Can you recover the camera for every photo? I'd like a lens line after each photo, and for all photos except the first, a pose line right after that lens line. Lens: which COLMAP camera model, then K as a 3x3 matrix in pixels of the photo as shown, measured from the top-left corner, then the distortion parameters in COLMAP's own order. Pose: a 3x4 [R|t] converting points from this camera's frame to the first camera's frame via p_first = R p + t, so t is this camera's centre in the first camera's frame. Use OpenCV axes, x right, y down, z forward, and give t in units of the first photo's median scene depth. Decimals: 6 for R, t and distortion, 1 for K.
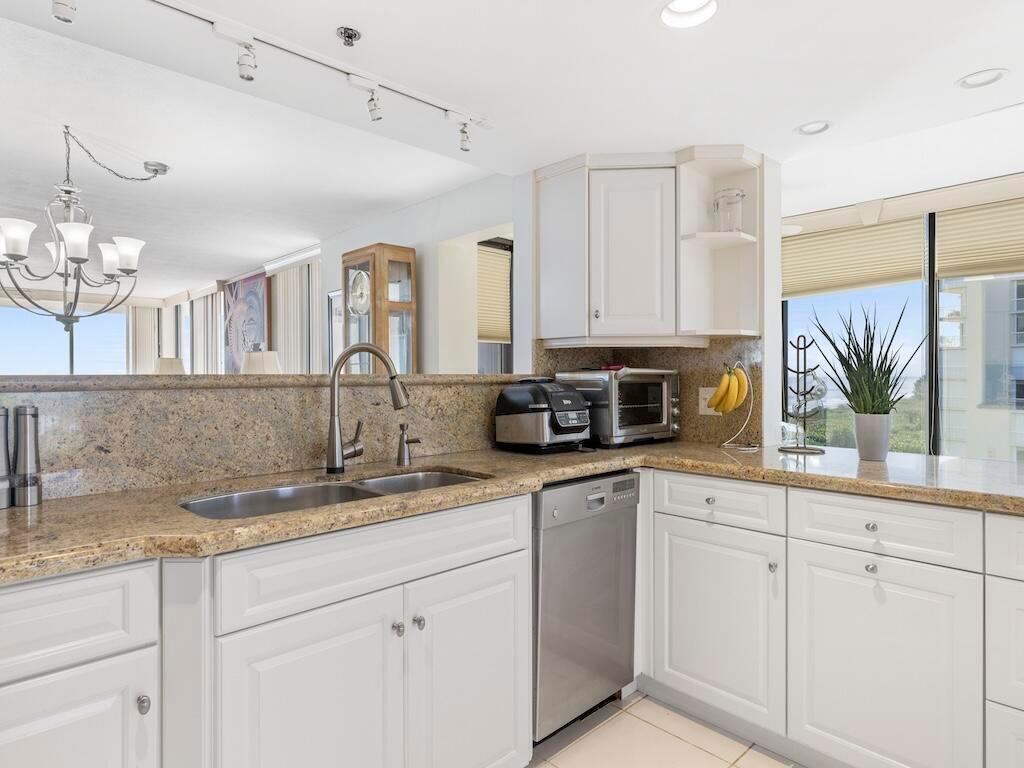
lens RADIAL K [[592.1, 0, 509.8], [0, 592.1, 378.9], [0, 0, 1]] dist [0.007294, 0.000353]
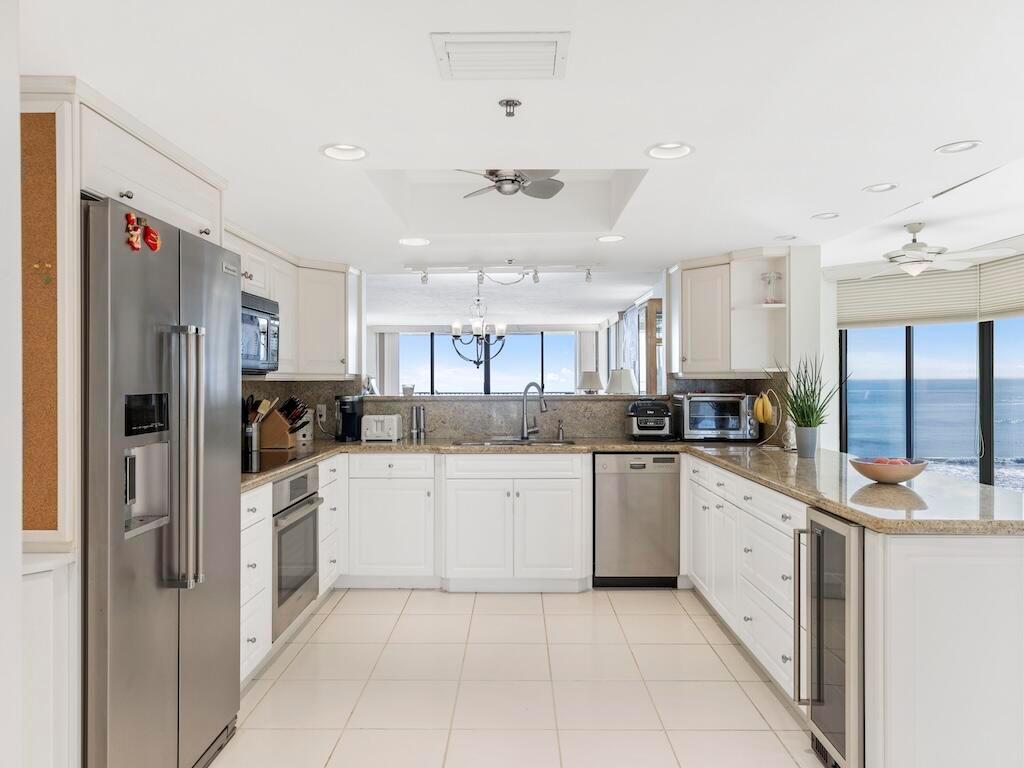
lens RADIAL K [[661.7, 0, 510.3], [0, 661.7, 383.0], [0, 0, 1]] dist [0.010801, 0.003548]
pose [[0.717367, 0.005089, -0.696677, 1.124517], [-0.002085, 0.999985, 0.005157, -0.054665], [0.696693, -0.002246, 0.717366, -0.668564]]
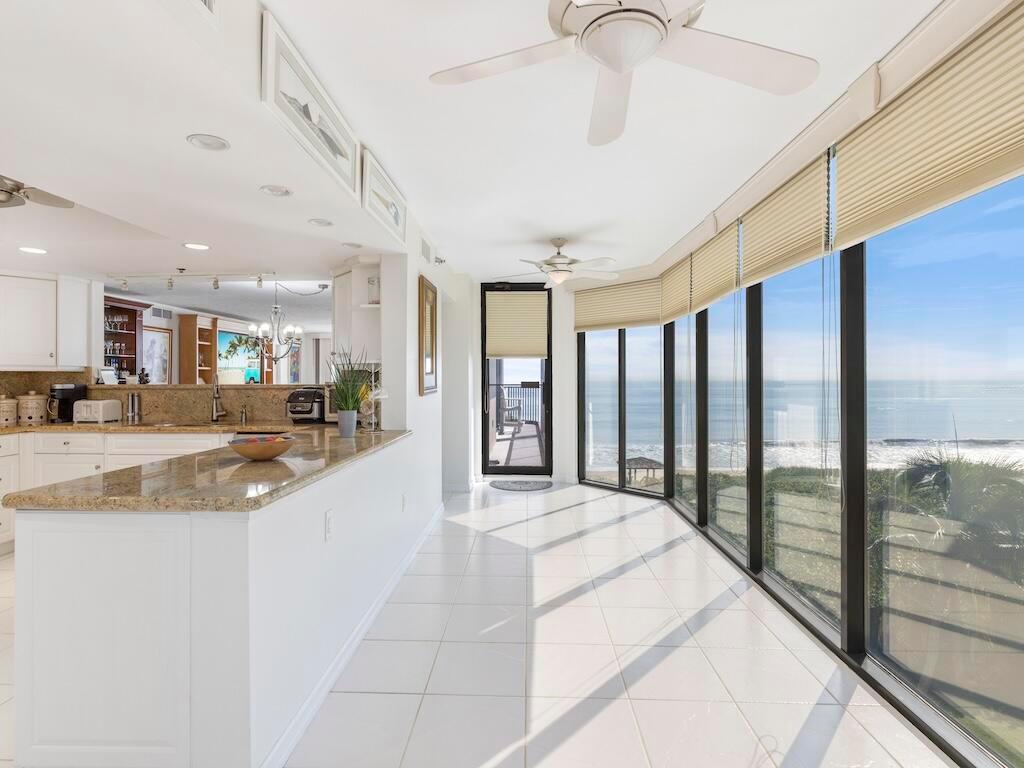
lens RADIAL K [[519.2, 0, 511.9], [0, 519.2, 376.5], [0, 0, 1]] dist [-0.000099, -0.000287]
pose [[0.696471, -0.000976, -0.717584, 1.829773], [-0.003935, 0.999979, -0.005179, -0.029817], [0.717574, 0.006431, 0.696452, 0.262542]]
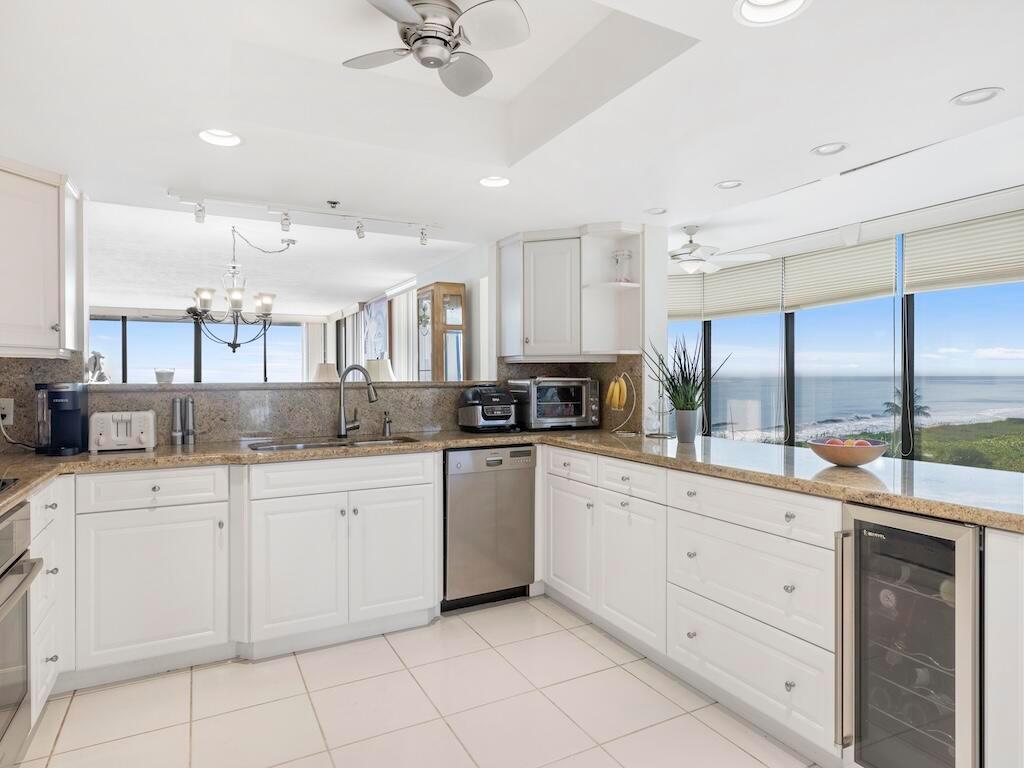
lens RADIAL K [[592.1, 0, 511.4], [0, 592.1, 379.6], [0, 0, 1]] dist [0.007294, 0.000353]
pose [[0.963598, 0.002574, -0.267342, 0.527750], [-0.001575, 0.999991, 0.003952, -0.018288], [0.267350, -0.003387, 0.963594, -0.450733]]
